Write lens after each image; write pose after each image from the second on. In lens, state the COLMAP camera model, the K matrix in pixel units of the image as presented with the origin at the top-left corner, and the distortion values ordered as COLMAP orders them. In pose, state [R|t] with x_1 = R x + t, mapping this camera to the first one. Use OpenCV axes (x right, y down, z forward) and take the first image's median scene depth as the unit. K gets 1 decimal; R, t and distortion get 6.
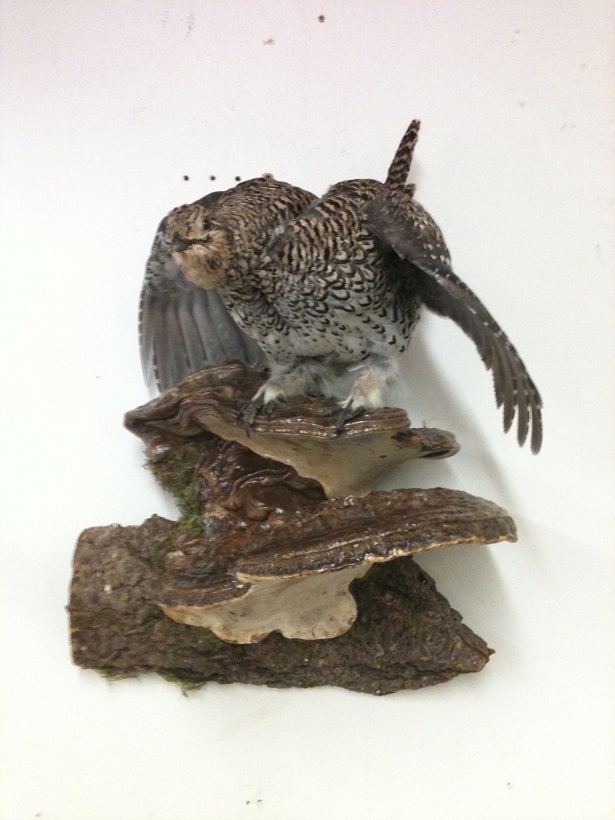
lens RADIAL K [[860.2, 0, 320.5], [0, 860.2, 411.5], [0, 0, 1]] dist [0.149303, -0.378252]
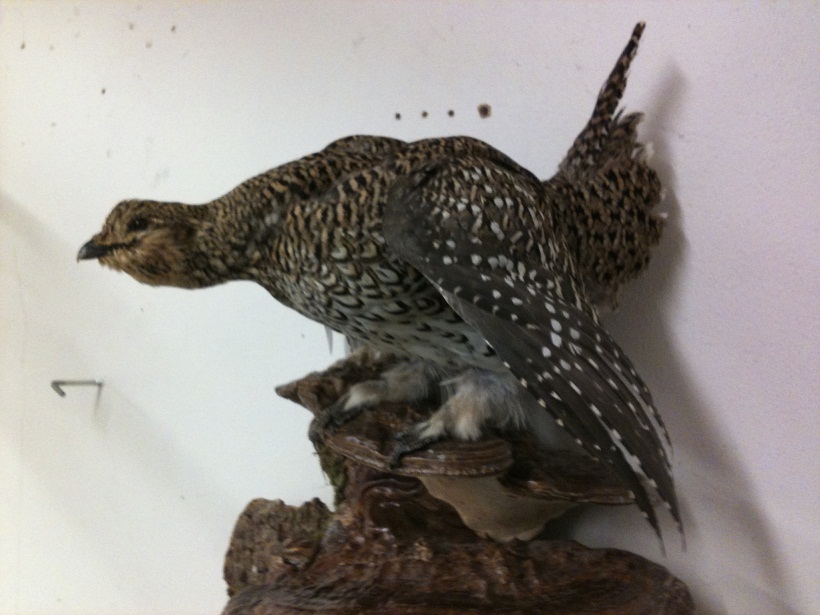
lens RADIAL K [[860.2, 0, 417.8], [0, 860.2, 305.2], [0, 0, 1]] dist [0.149303, -0.378252]
pose [[0.804408, 0.086879, -0.587690, 0.524201], [-0.063916, 0.996163, 0.059779, -0.183096], [0.590629, -0.010523, 0.806875, 0.427682]]
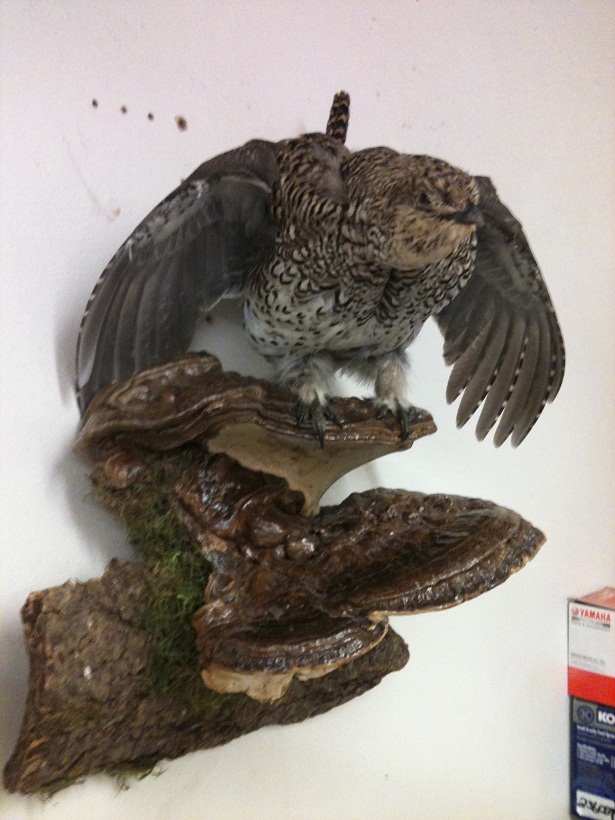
lens RADIAL K [[860.2, 0, 320.5], [0, 860.2, 411.5], [0, 0, 1]] dist [0.149303, -0.378252]
pose [[0.750651, -0.032564, 0.659896, -0.694845], [0.017152, 0.999409, 0.029807, -0.032767], [-0.660476, -0.011056, 0.750765, 0.422104]]
